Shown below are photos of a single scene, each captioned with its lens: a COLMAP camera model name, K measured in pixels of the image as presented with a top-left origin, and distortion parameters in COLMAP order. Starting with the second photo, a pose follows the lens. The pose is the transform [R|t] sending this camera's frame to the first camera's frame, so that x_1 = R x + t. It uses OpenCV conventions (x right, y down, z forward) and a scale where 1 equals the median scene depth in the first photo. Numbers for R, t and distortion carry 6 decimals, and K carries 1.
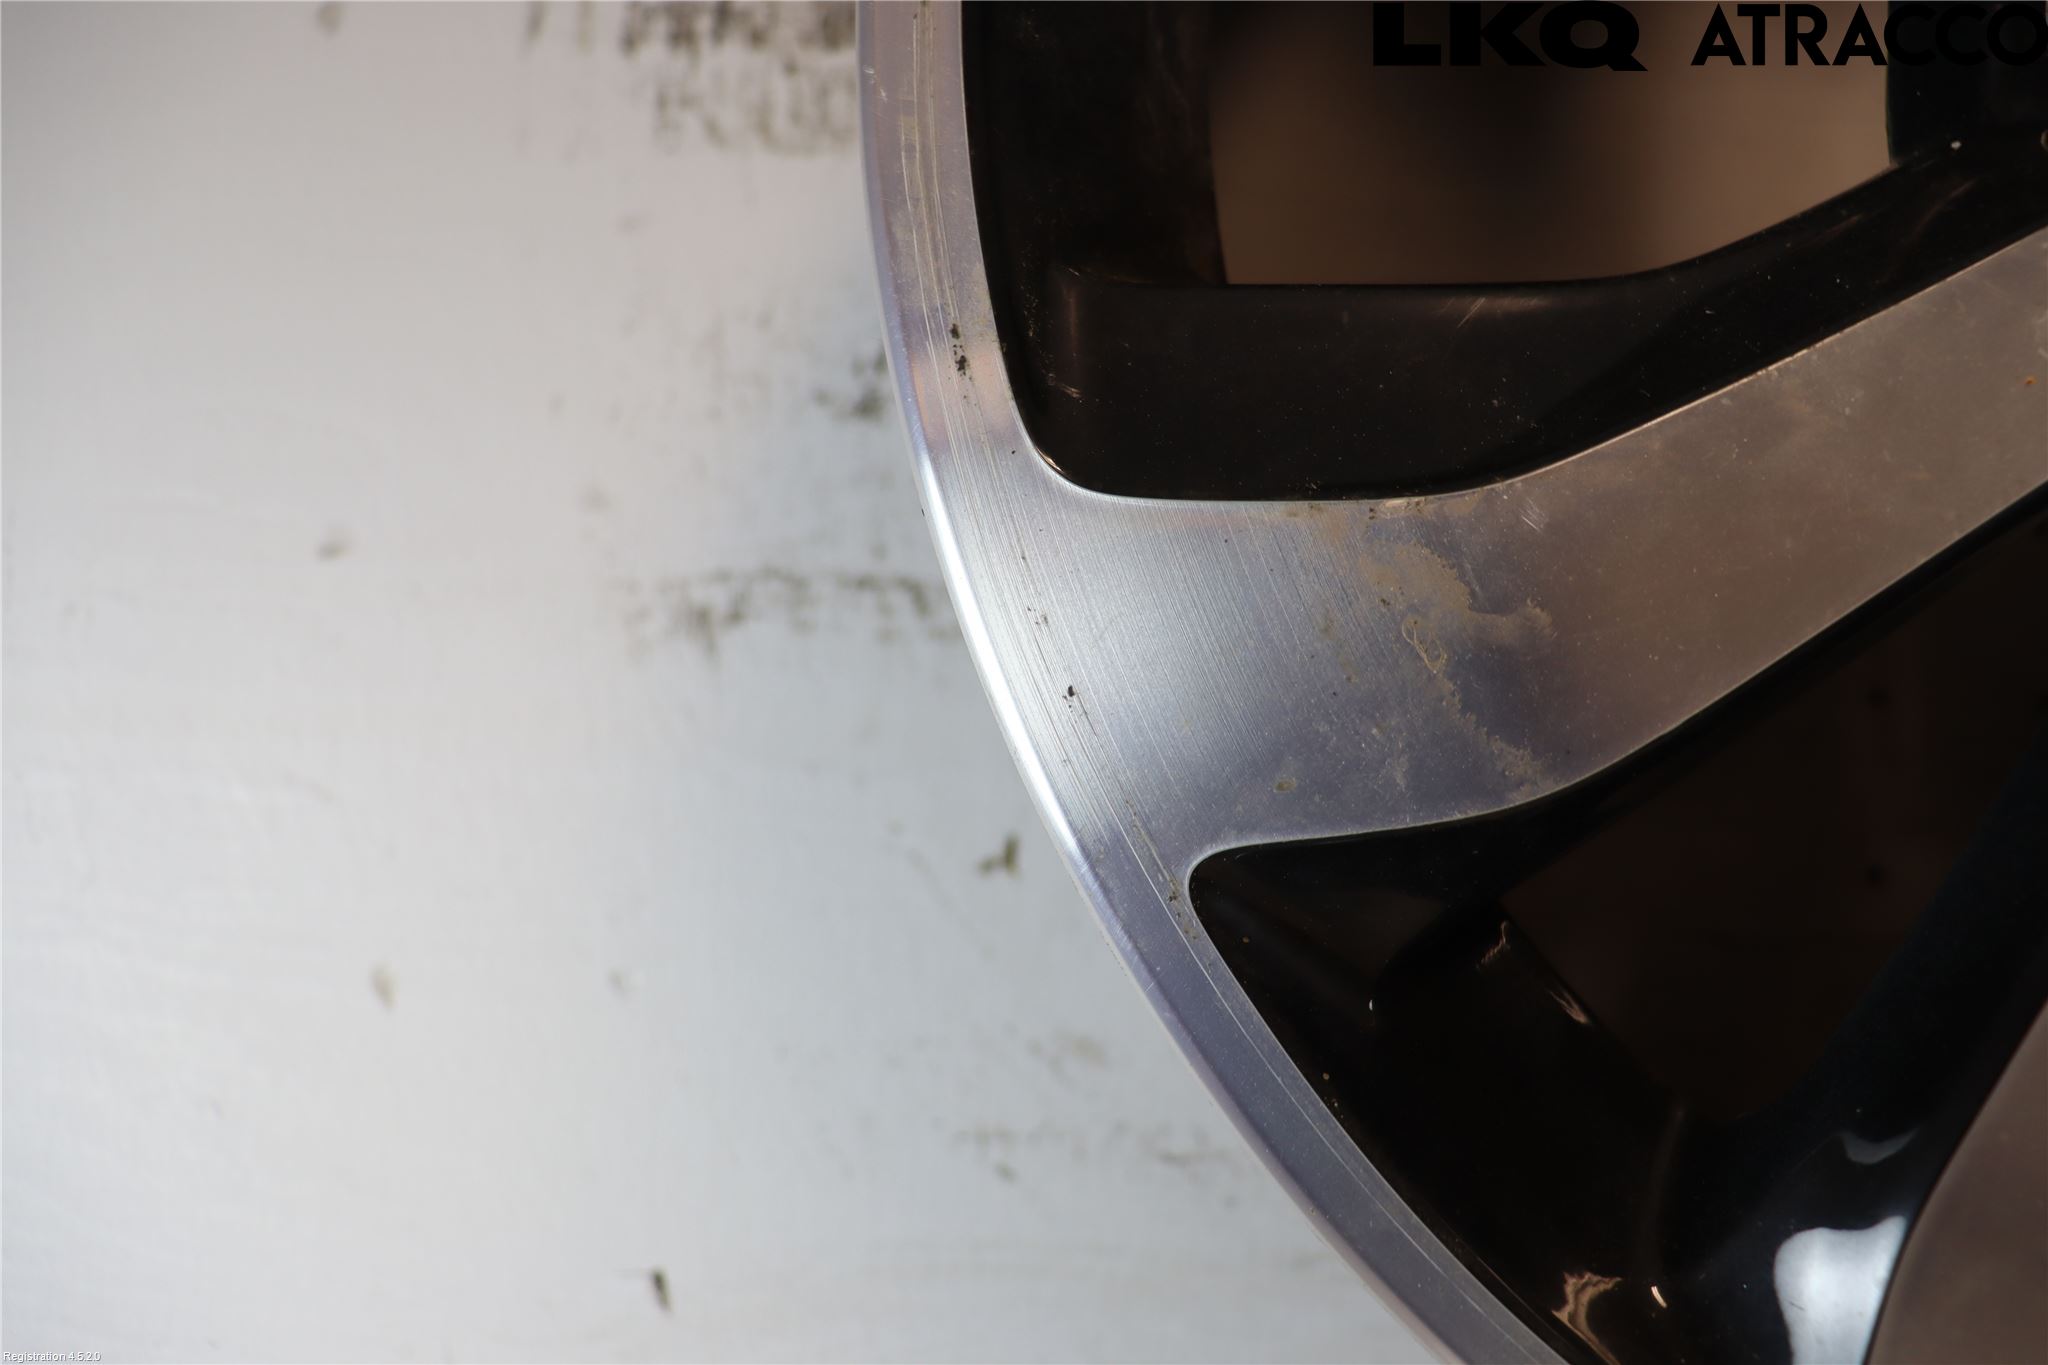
lens RADIAL K [[1611.6, 0, 1024.0], [0, 1611.6, 682.5], [0, 0, 1]] dist [-0.196001, 0.124065]
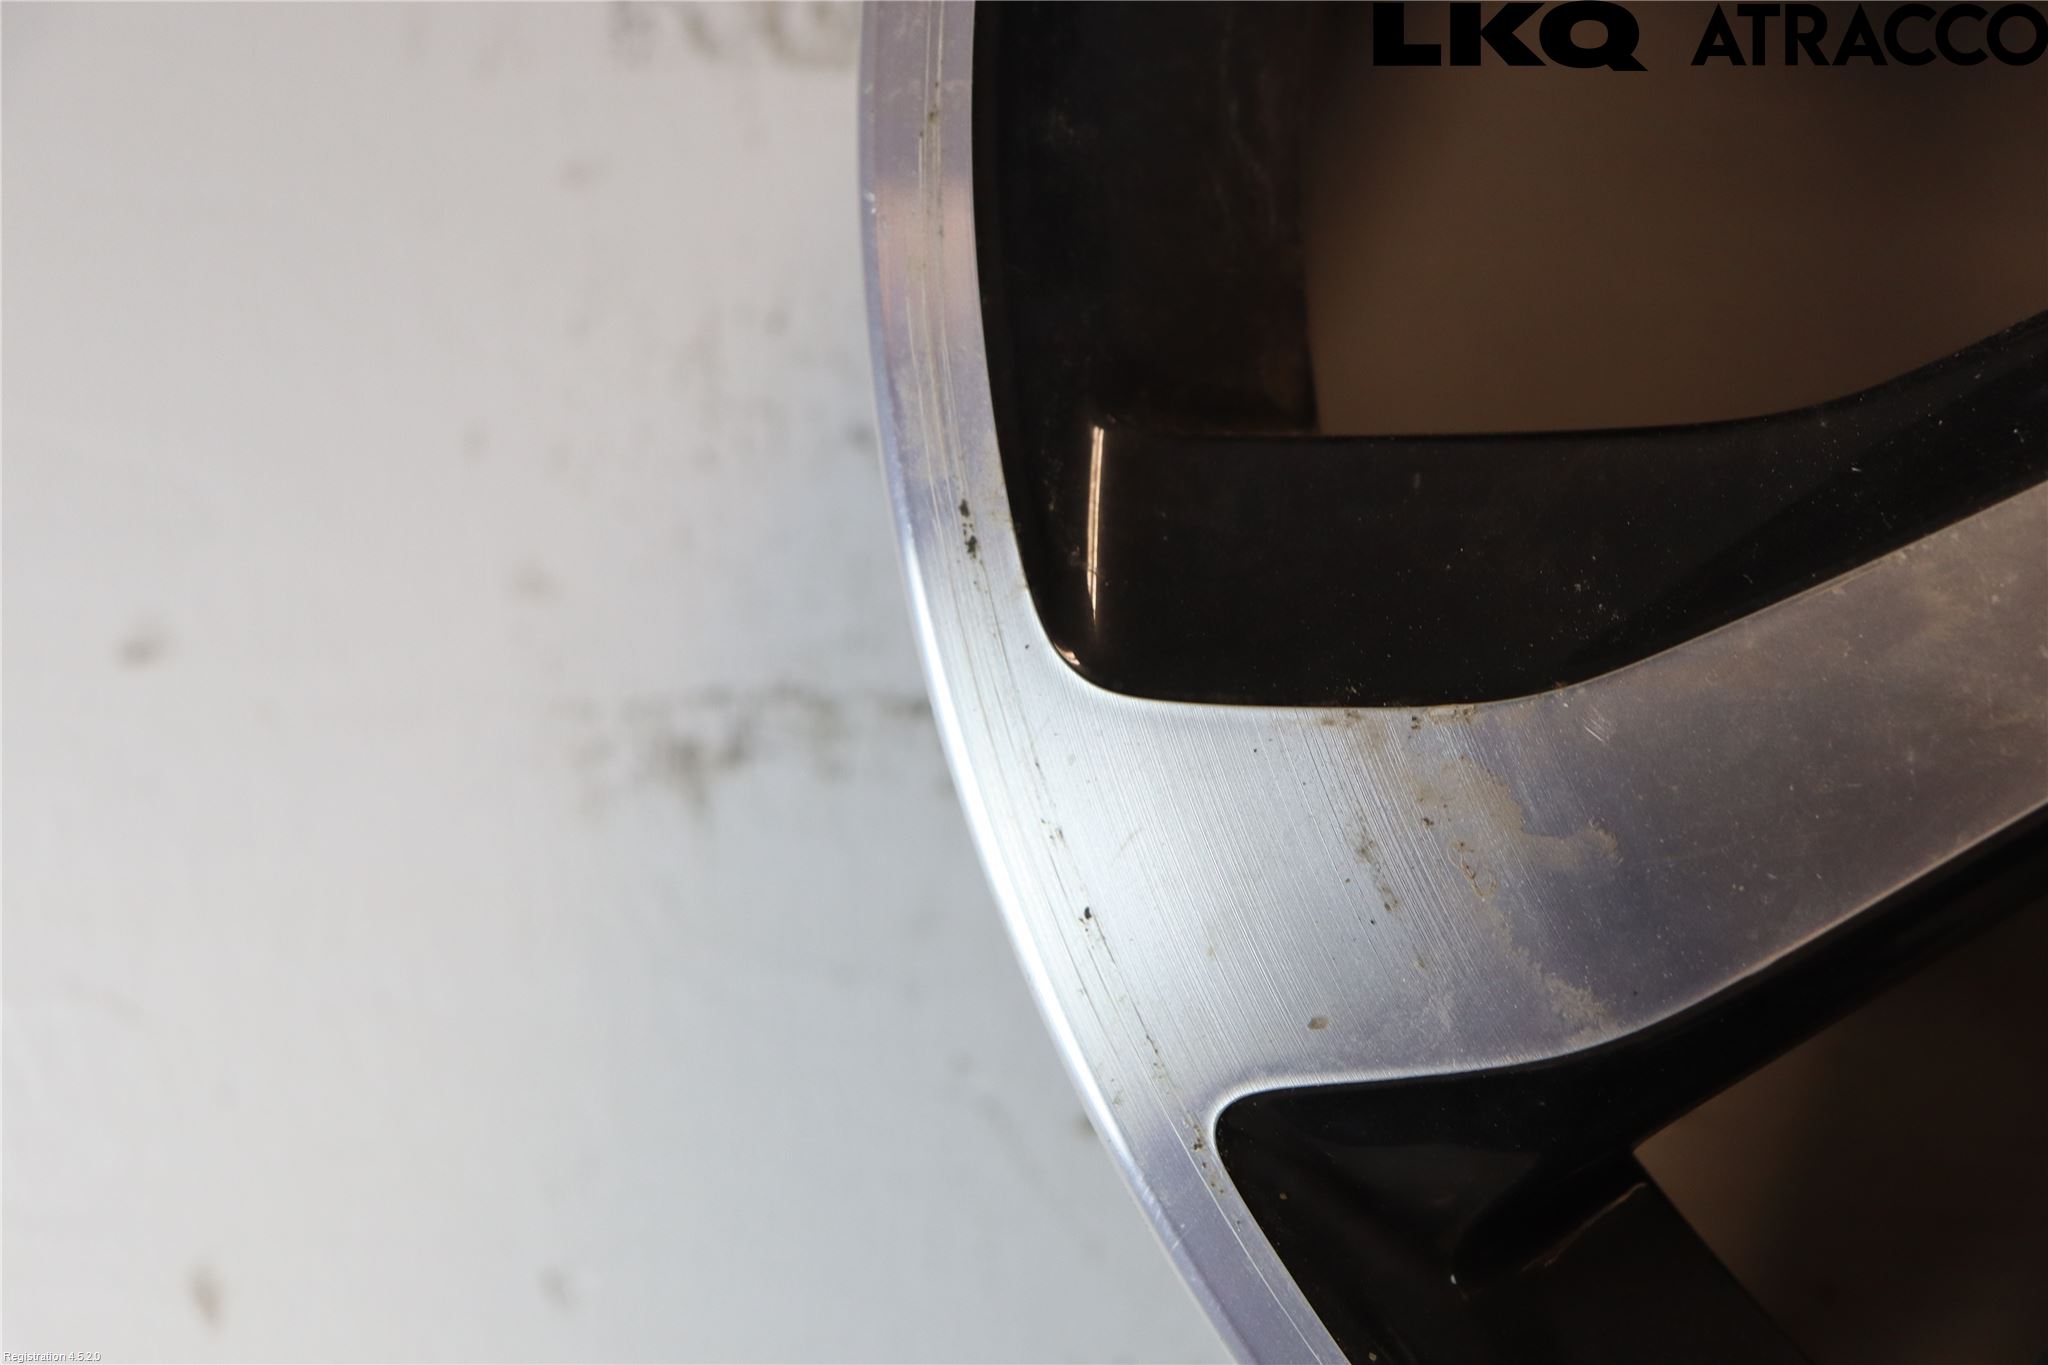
lens RADIAL K [[3795.9, 0, 1024.0], [0, 3795.9, 682.5], [0, 0, 1]] dist [0.106206, -0.072592]
pose [[0.993657, 0.005340, -0.112322, 0.232707], [-0.006626, 0.999917, -0.011081, -0.100421], [0.112254, 0.011755, 0.993610, -1.124369]]
